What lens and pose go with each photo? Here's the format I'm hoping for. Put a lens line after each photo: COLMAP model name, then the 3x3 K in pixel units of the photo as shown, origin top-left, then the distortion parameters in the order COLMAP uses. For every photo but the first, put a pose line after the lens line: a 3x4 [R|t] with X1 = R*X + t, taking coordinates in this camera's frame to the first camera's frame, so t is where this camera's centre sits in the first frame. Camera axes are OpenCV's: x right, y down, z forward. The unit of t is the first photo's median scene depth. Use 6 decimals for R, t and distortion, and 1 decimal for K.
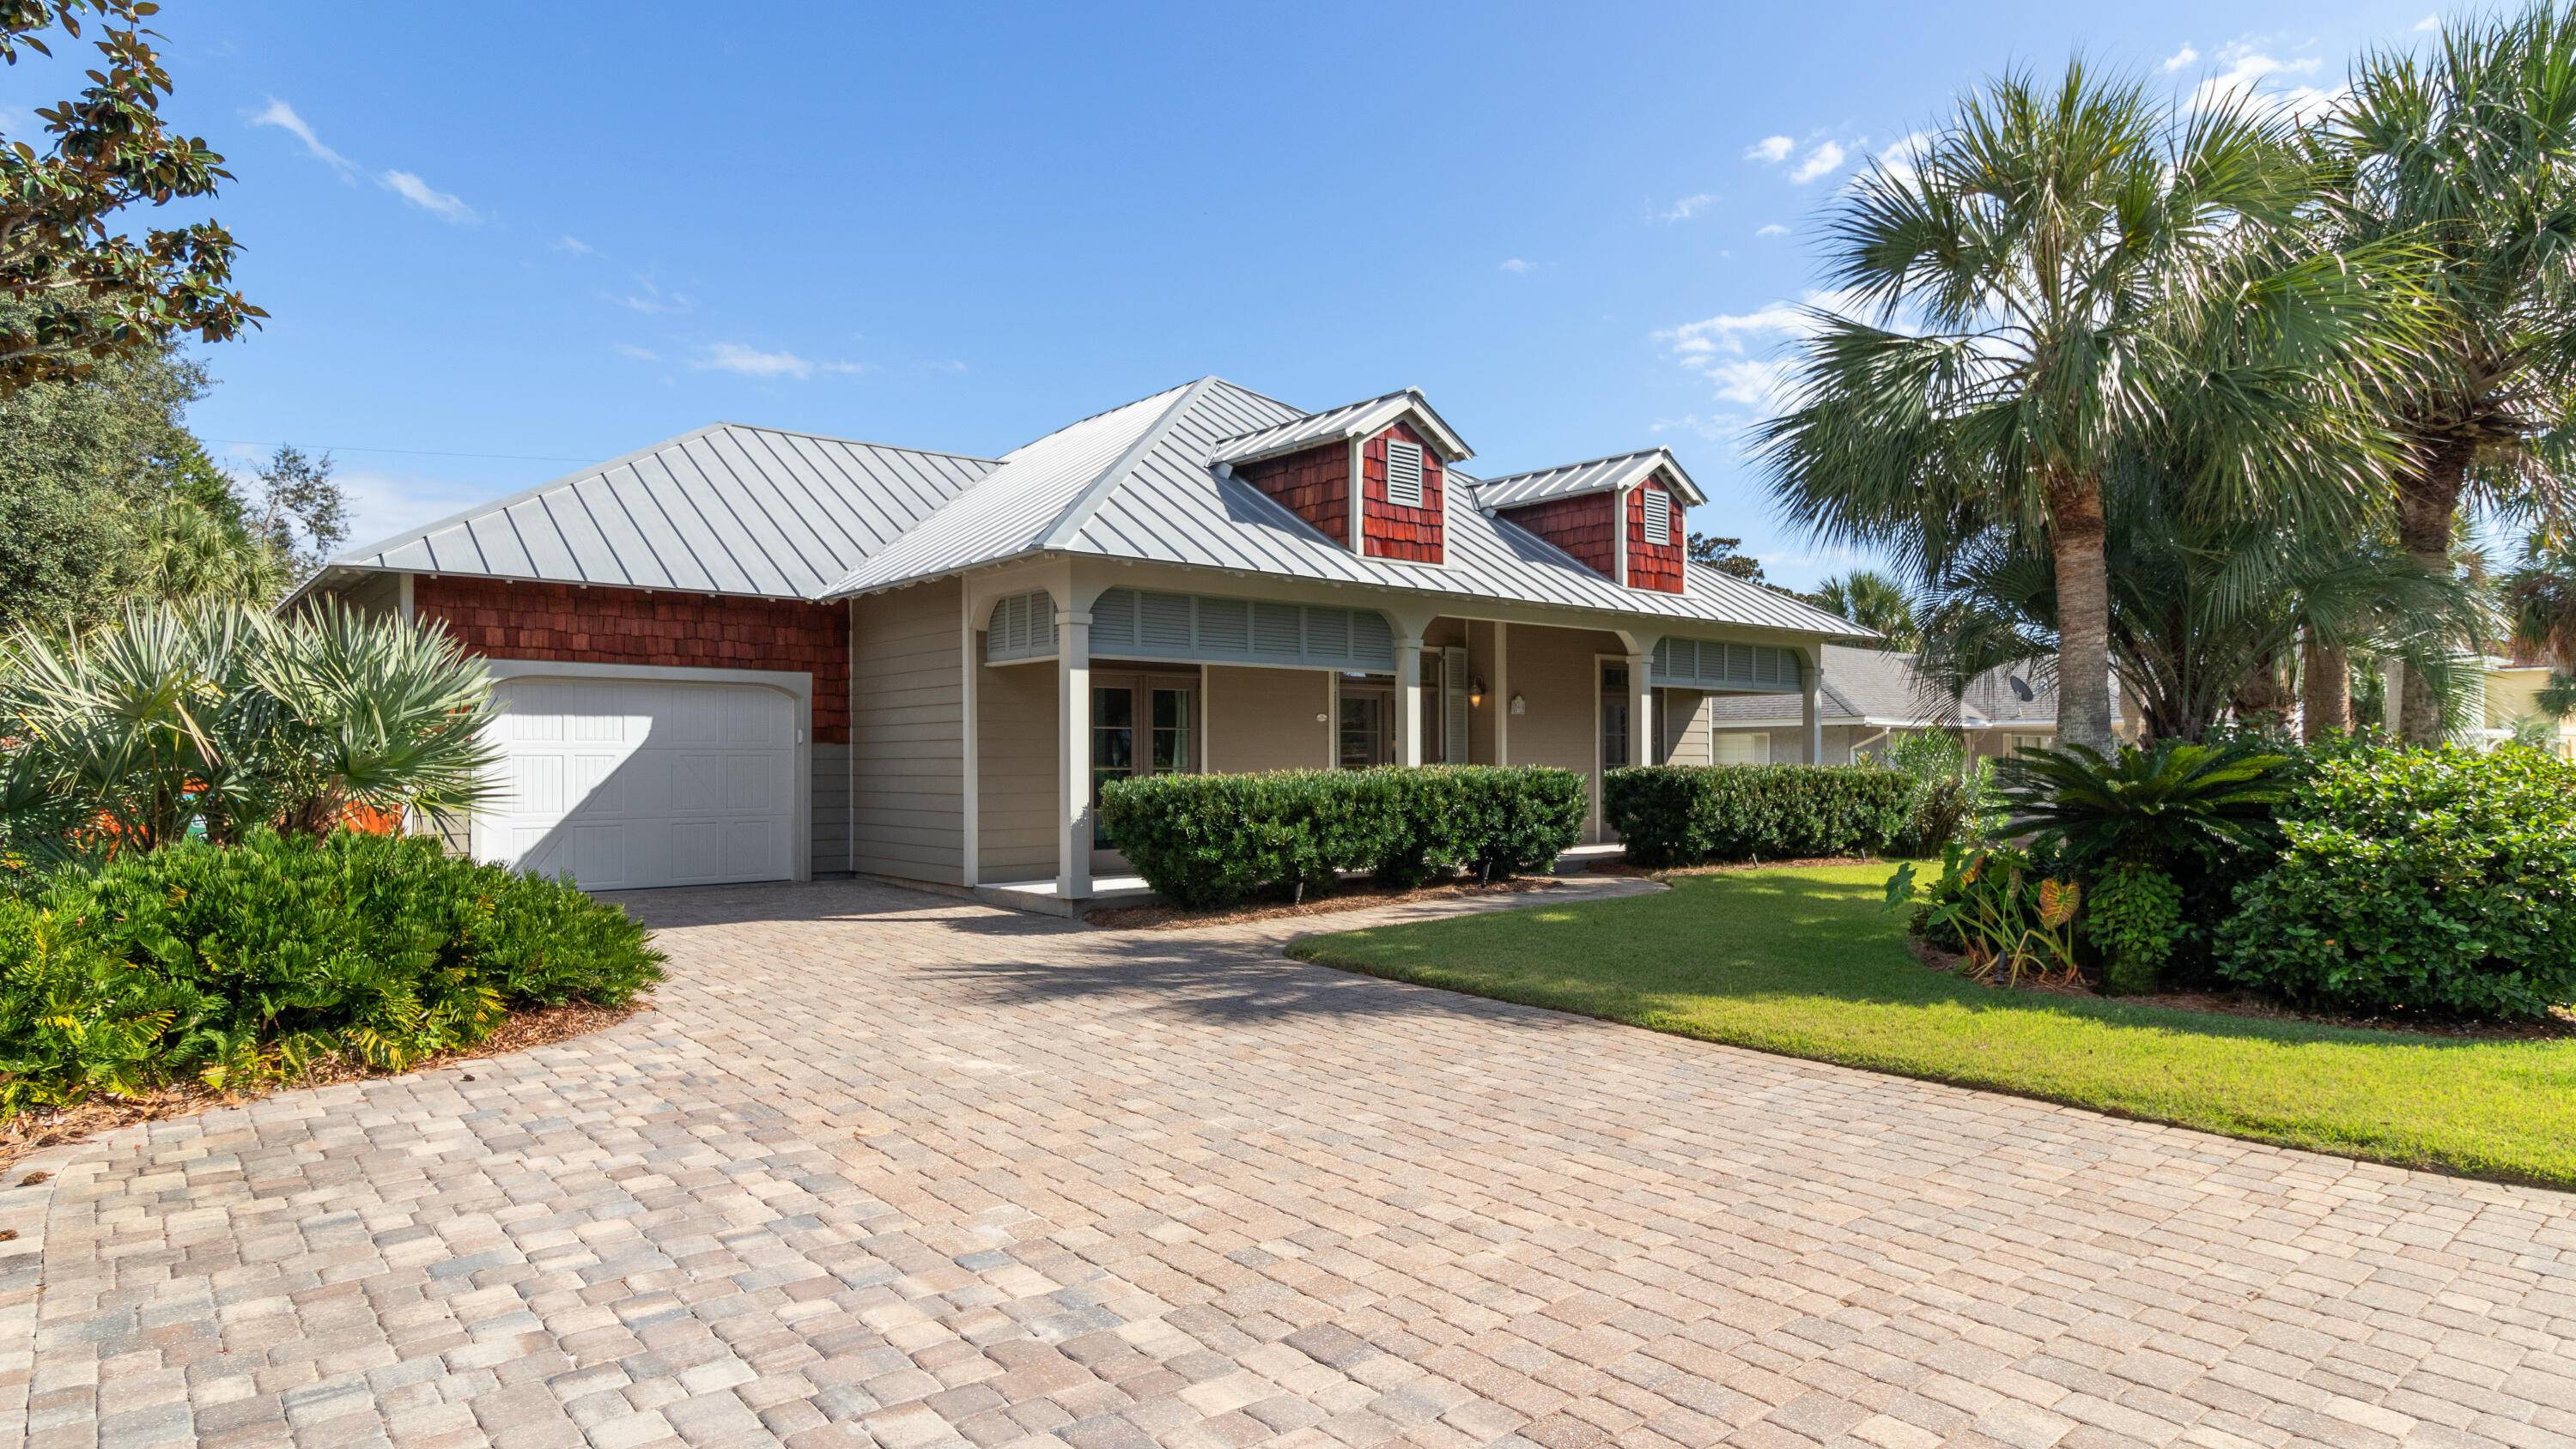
lens RADIAL K [[1422.0, 0, 1296.1], [0, 1422.0, 778.2], [0, 0, 1]] dist [0.002468, -0.001128]
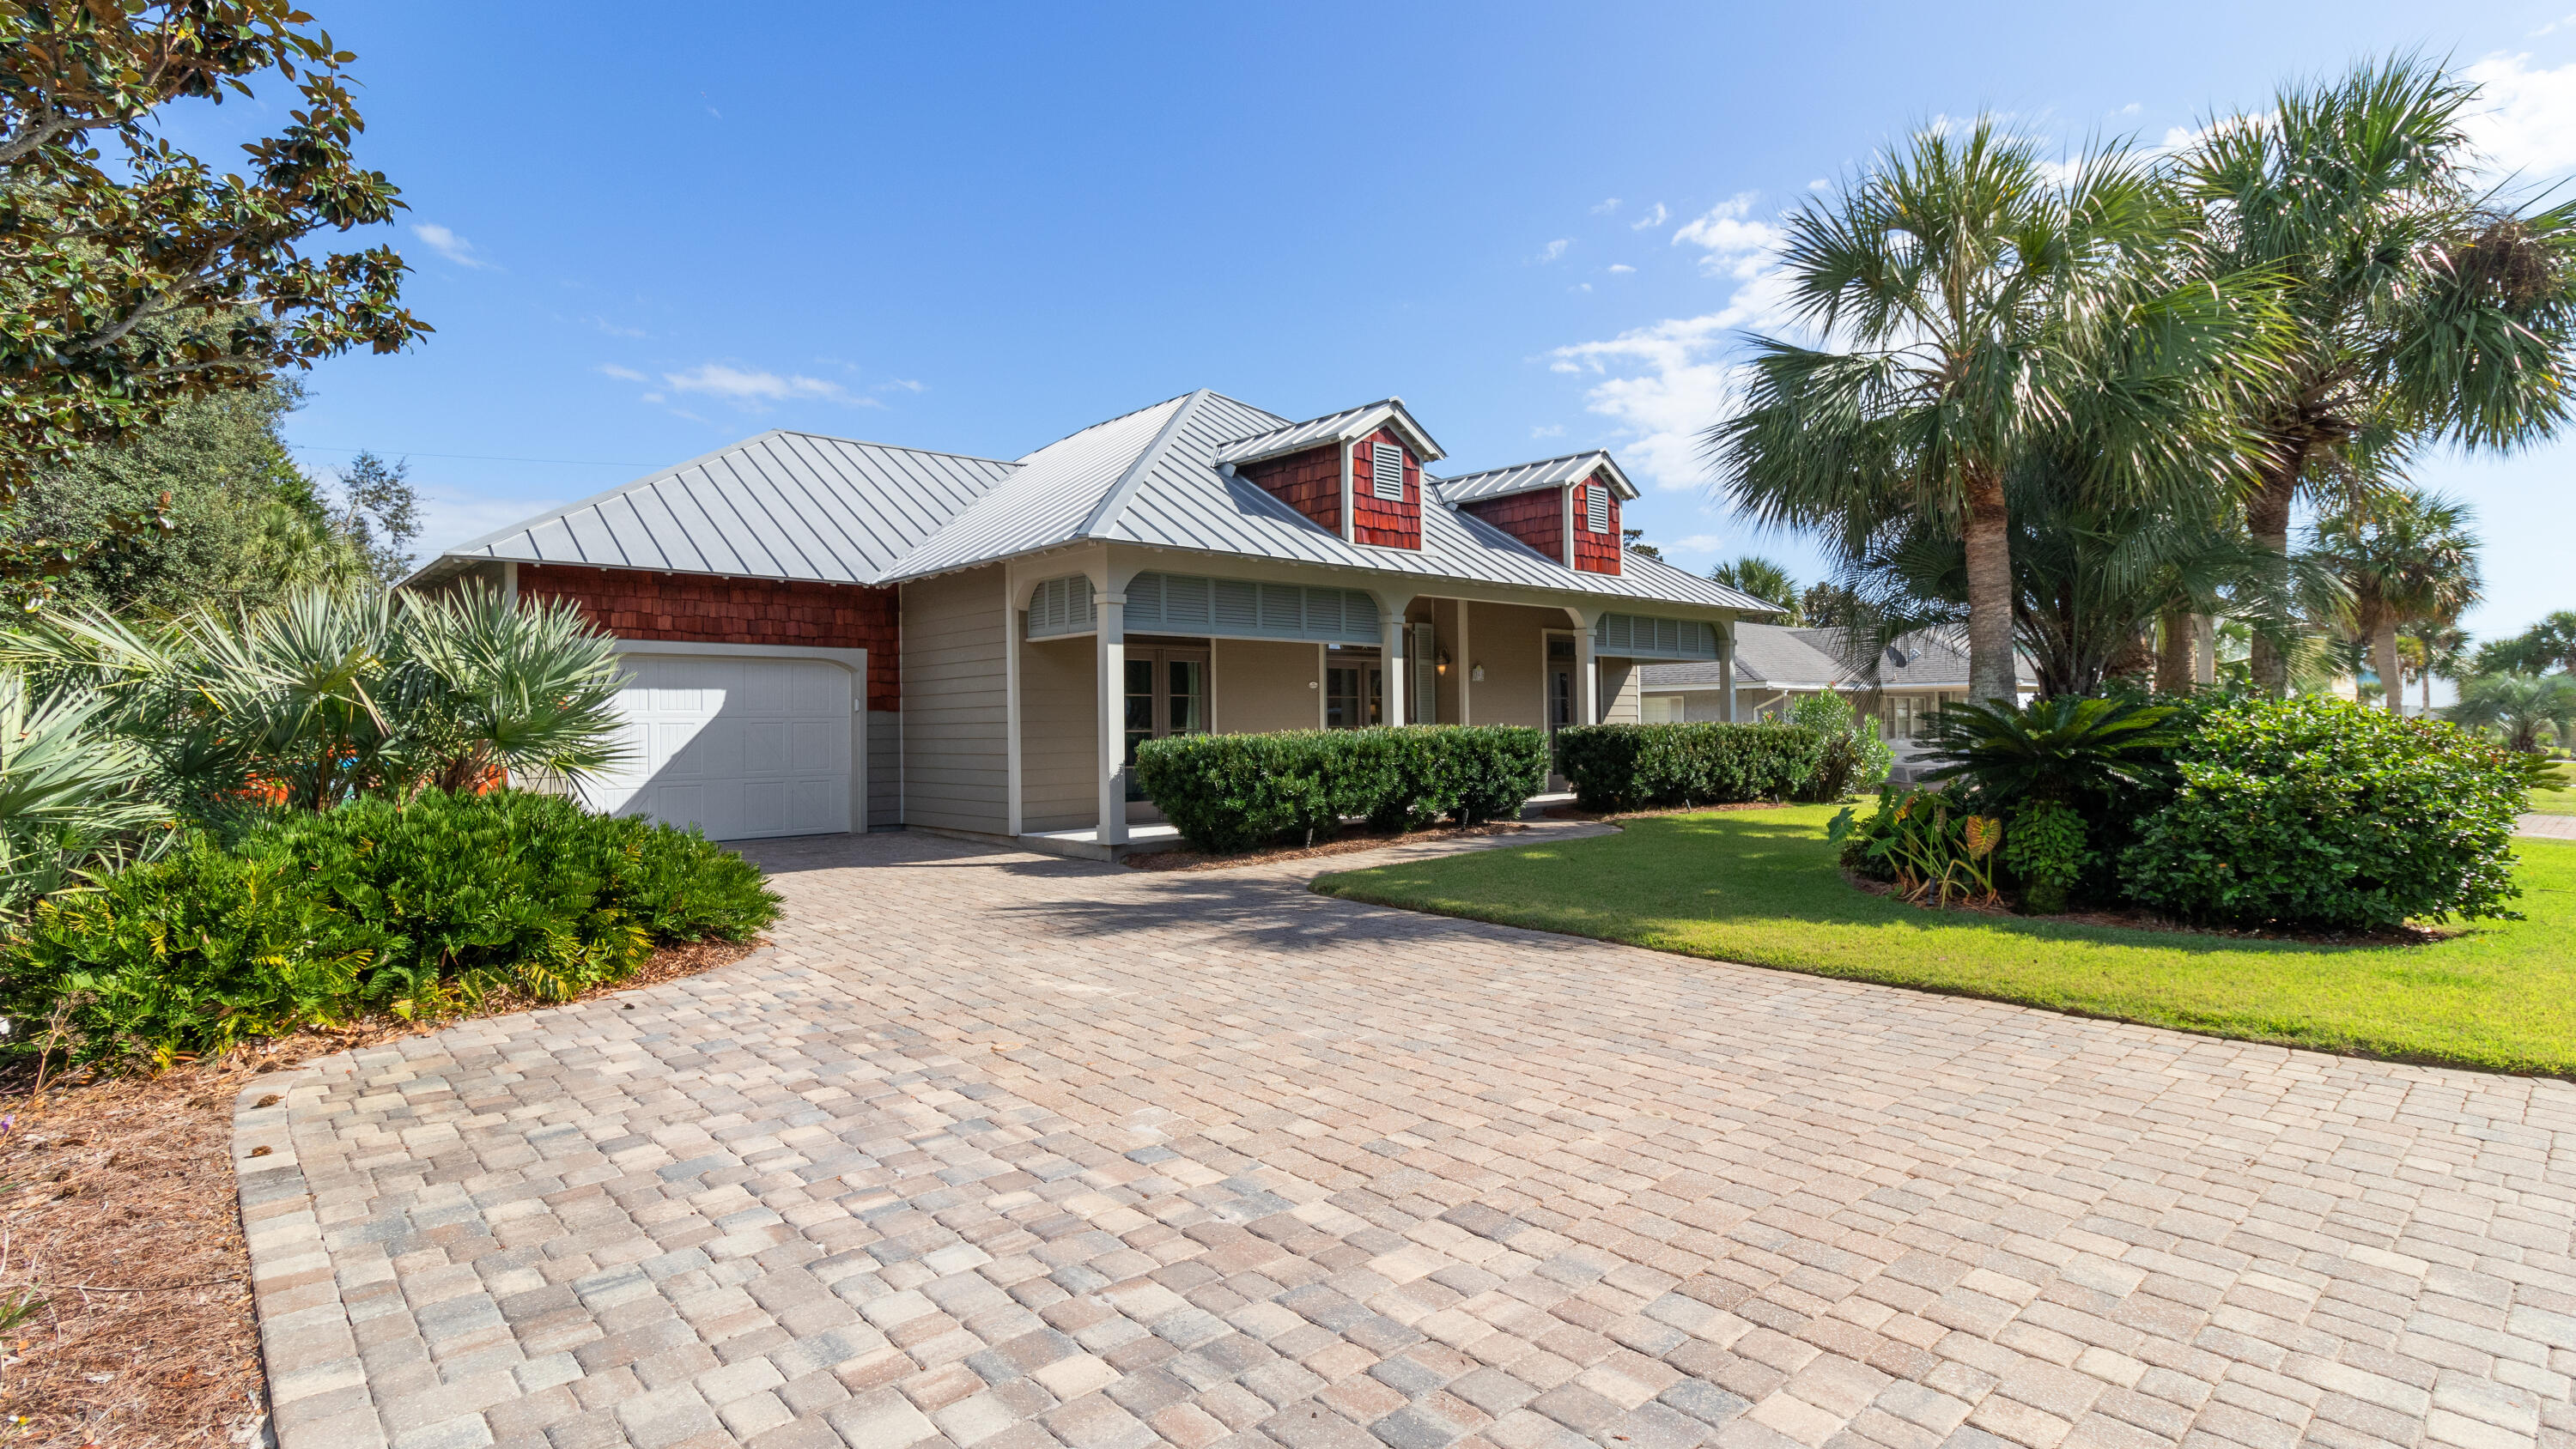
lens RADIAL K [[1243.1, 0, 1288.0], [0, 1243.1, 724.5], [0, 0, 1]] dist [0.001272, 0.000727]
pose [[0.999423, -0.009545, 0.032605, -0.042432], [0.009995, 0.999857, -0.013671, 0.003245], [-0.032470, 0.013989, 0.999375, 0.000460]]
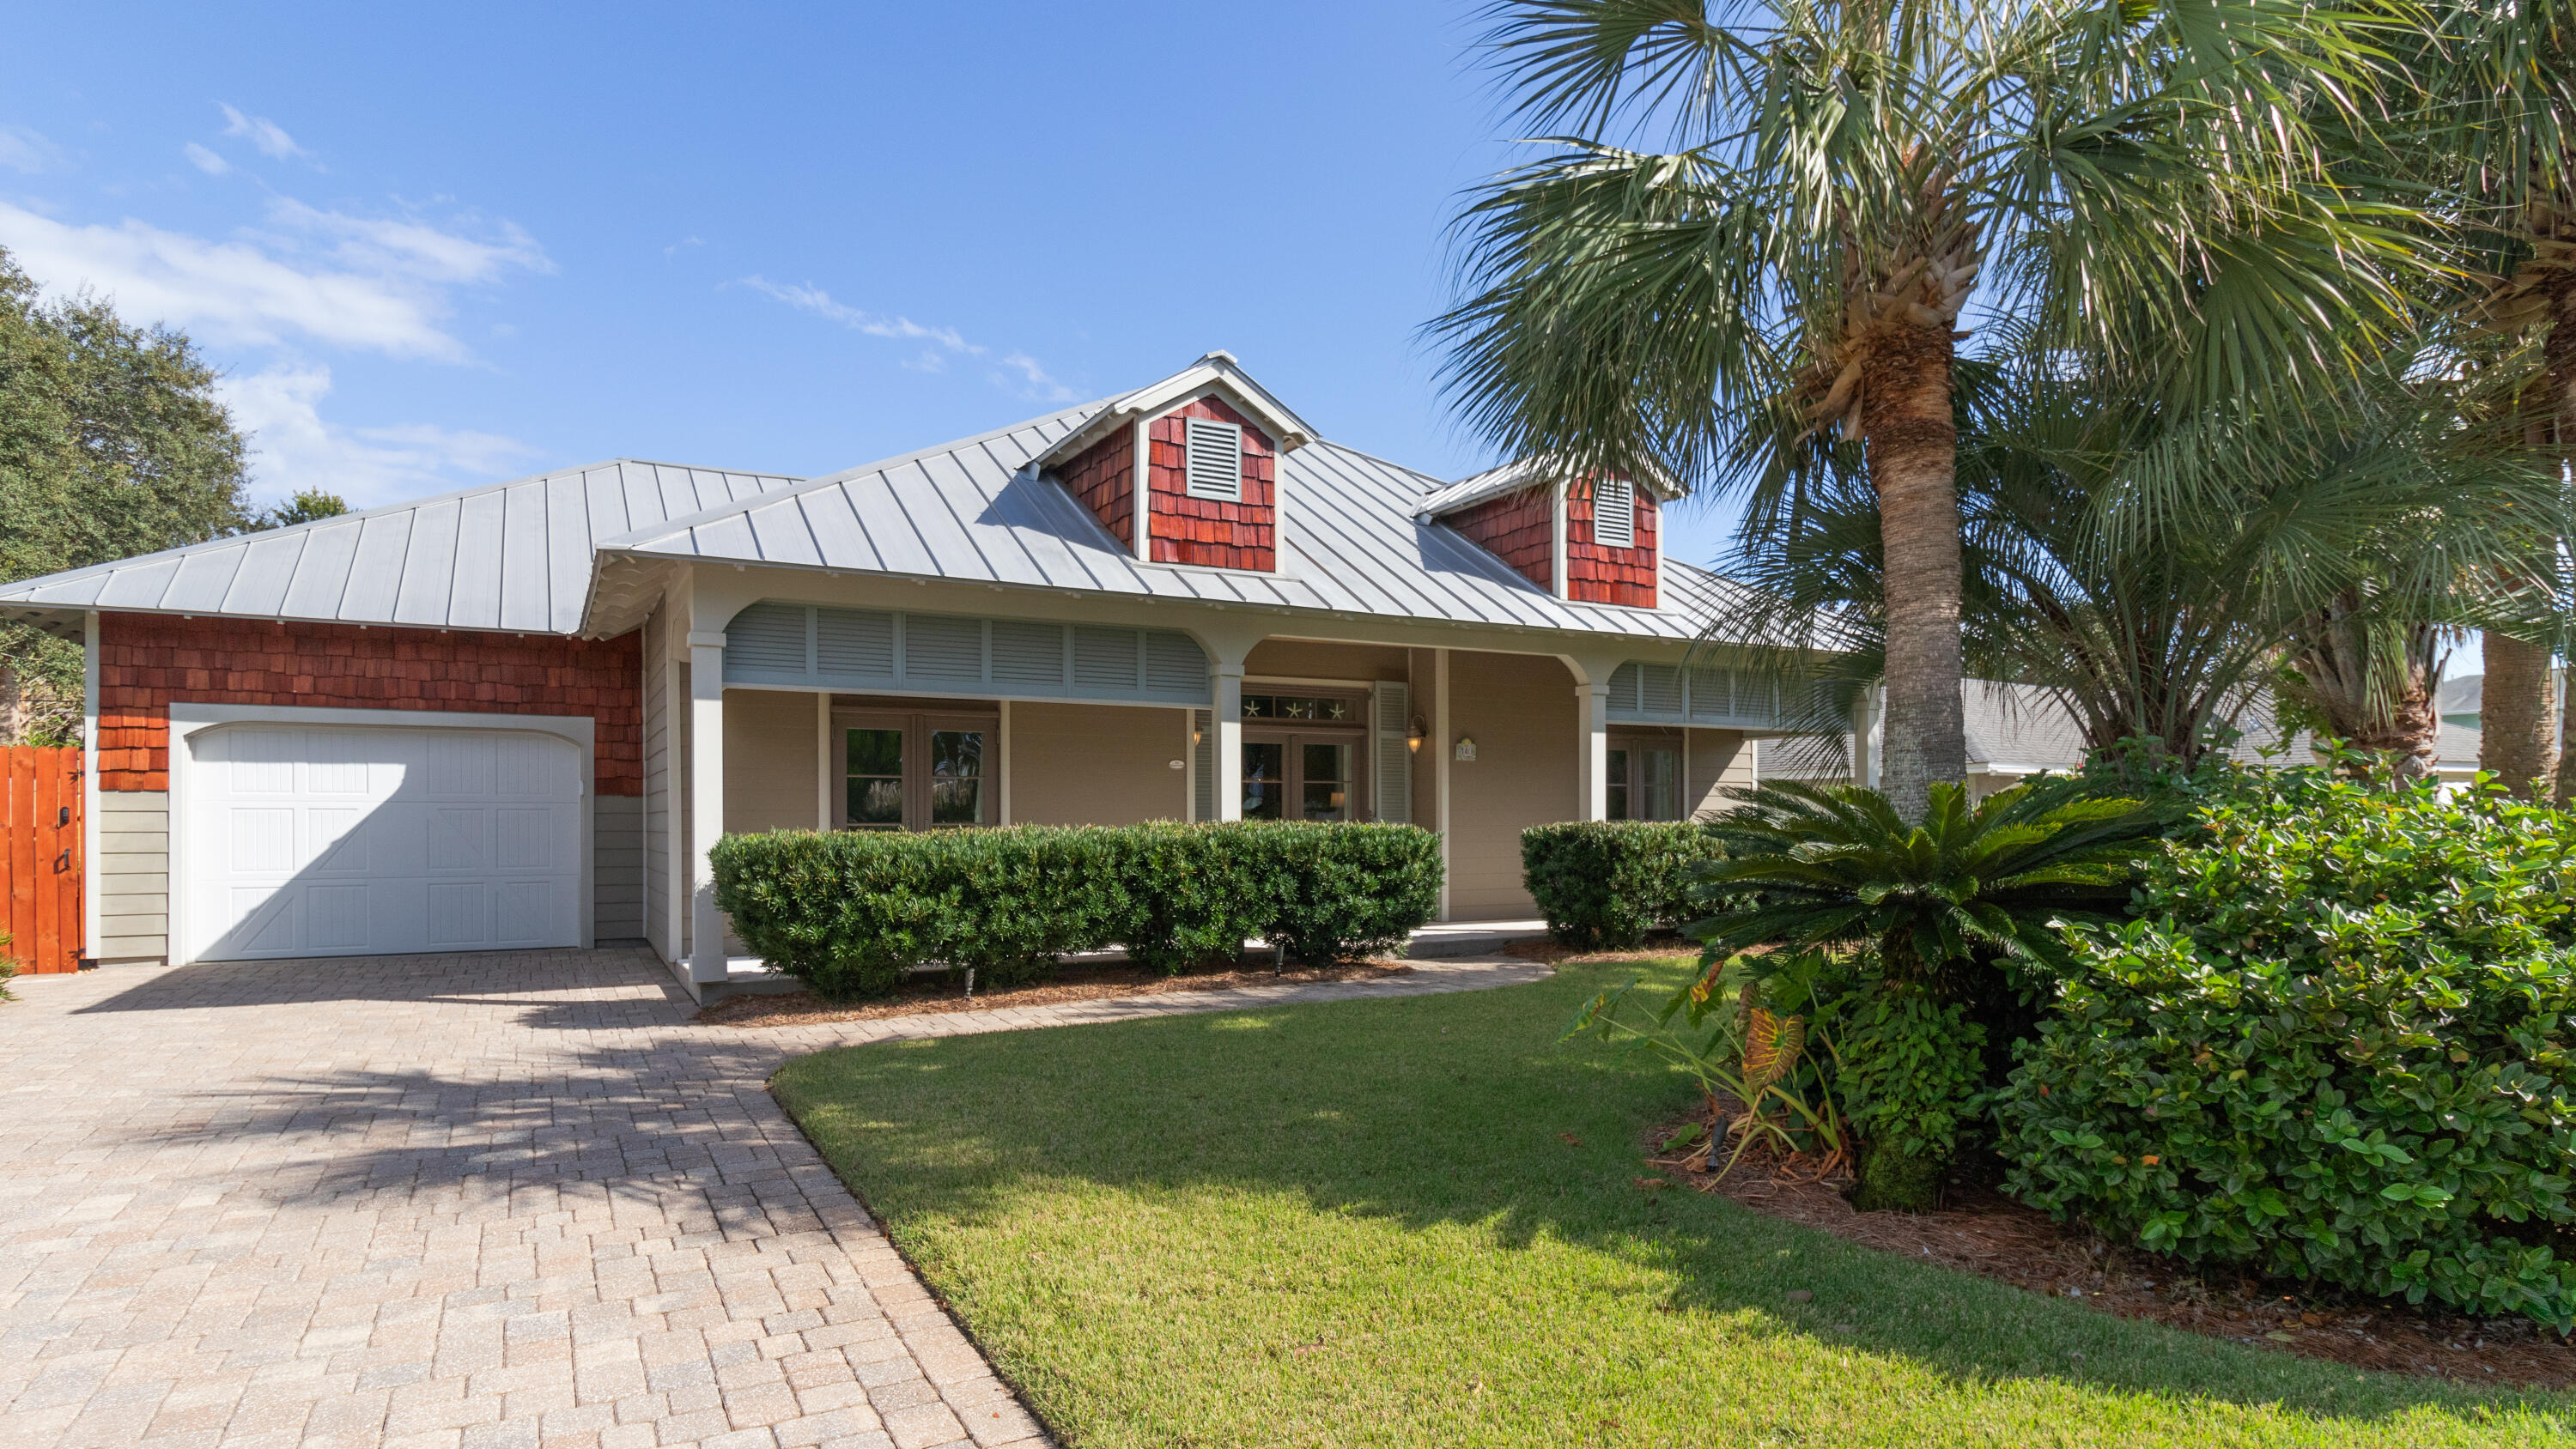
lens RADIAL K [[1379.8, 0, 1295.1], [0, 1379.8, 834.1], [0, 0, 1]] dist [0.001542, 0.000239]
pose [[0.980048, 0.002827, -0.198740, 0.300058], [-0.003296, 0.999993, -0.002027, 0.000012], [0.198733, 0.002642, 0.980050, 0.258834]]
